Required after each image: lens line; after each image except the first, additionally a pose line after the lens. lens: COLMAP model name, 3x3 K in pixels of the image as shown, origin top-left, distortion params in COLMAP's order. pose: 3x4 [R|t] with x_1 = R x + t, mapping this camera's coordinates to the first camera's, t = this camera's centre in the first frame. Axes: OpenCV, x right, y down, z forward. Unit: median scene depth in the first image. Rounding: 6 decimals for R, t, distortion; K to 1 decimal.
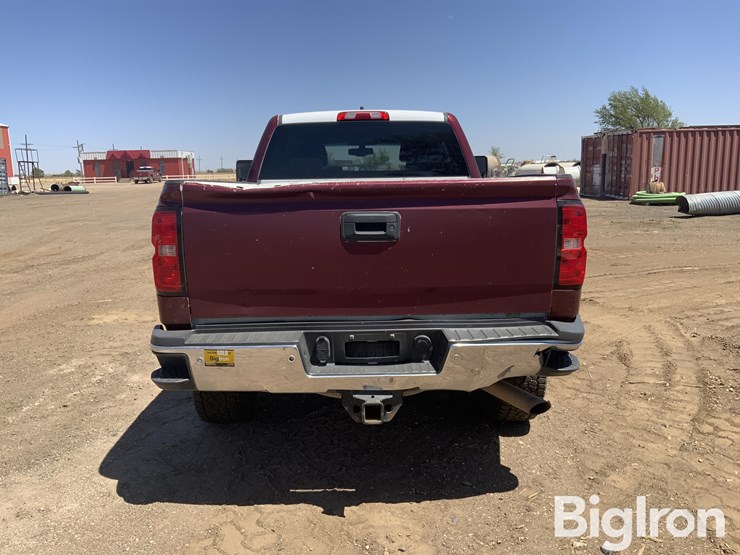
lens RADIAL K [[627.0, 0, 370.0], [0, 627.0, 277.5], [0, 0, 1]] dist [0.031771, -0.082396]
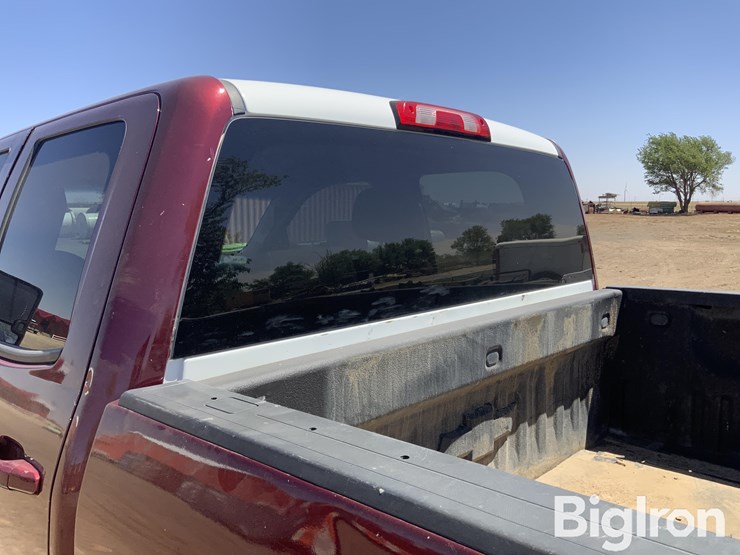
lens RADIAL K [[627.0, 0, 370.0], [0, 627.0, 277.5], [0, 0, 1]] dist [0.031771, -0.082396]
pose [[0.688110, -0.062943, 0.722871, -0.300169], [0.111156, 0.993616, -0.019293, -0.179963], [-0.717042, 0.093627, 0.690713, 0.841823]]
